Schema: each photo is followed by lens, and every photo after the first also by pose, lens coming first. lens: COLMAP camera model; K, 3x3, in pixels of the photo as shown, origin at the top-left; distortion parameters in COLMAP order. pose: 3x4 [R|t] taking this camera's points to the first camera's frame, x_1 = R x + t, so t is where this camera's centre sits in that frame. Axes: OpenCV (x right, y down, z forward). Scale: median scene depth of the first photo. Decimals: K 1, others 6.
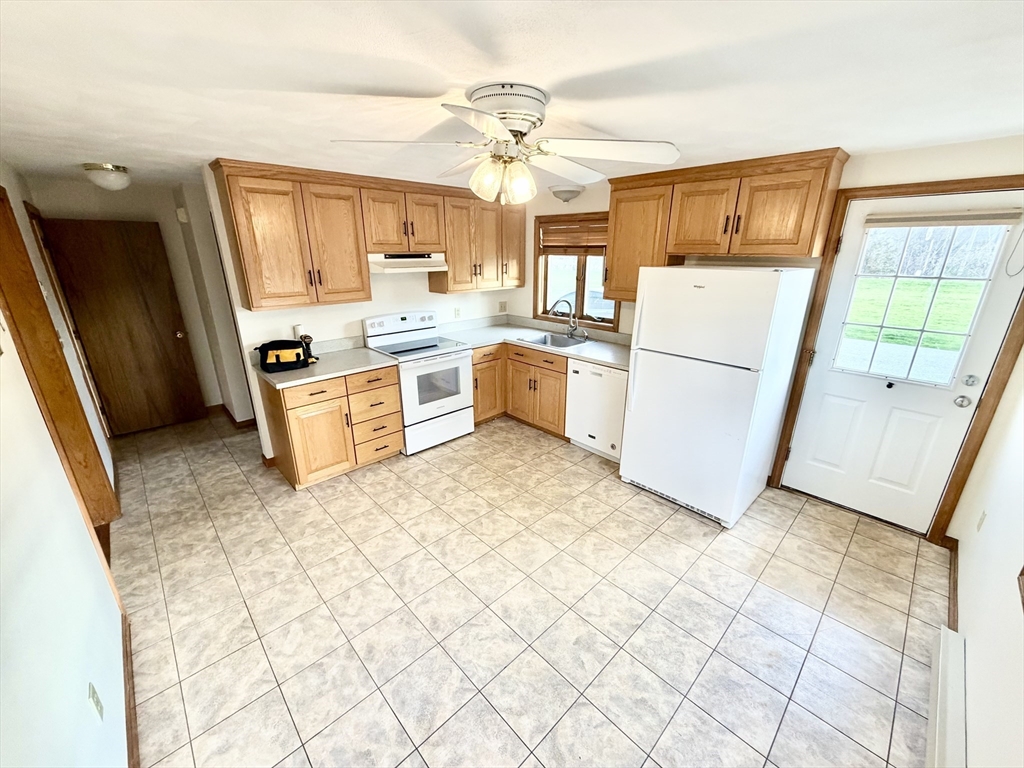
lens RADIAL K [[408.0, 0, 512.2], [0, 408.0, 383.4], [0, 0, 1]] dist [0.003962, 0.000439]
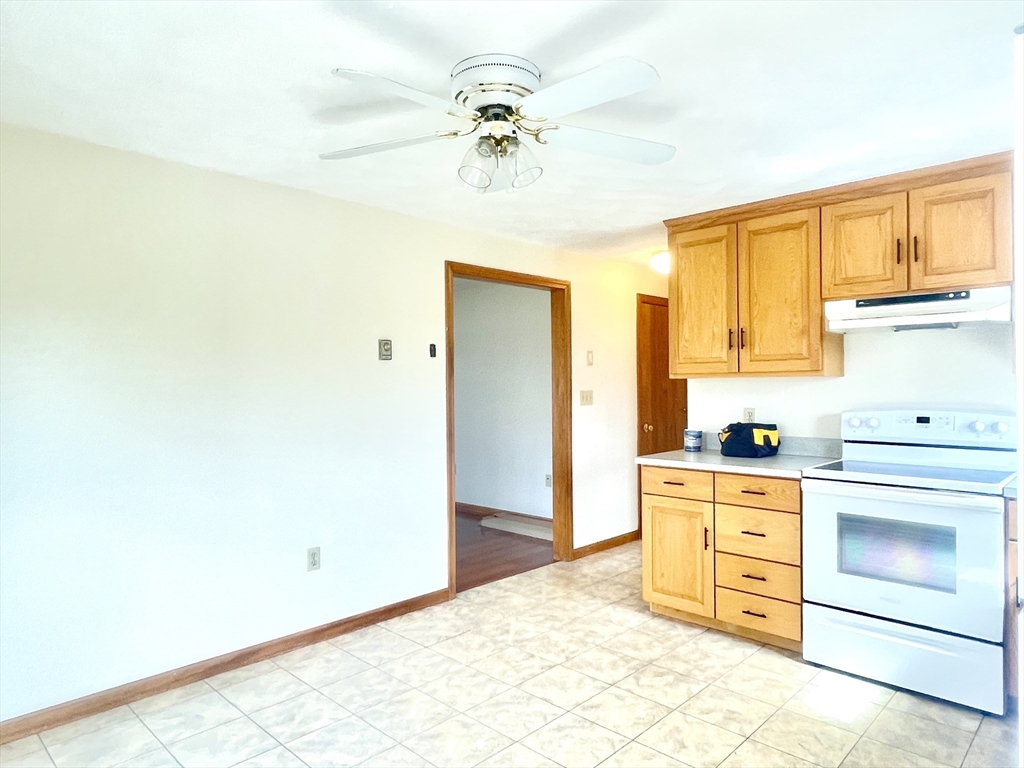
lens RADIAL K [[647.1, 0, 515.5], [0, 647.1, 386.3], [0, 0, 1]] dist [-0.002732, 0.002990]
pose [[0.044781, -0.002231, -0.998994, 0.637637], [-0.309914, 0.950630, -0.016015, -0.033658], [0.949709, 0.310319, 0.041879, 0.572921]]
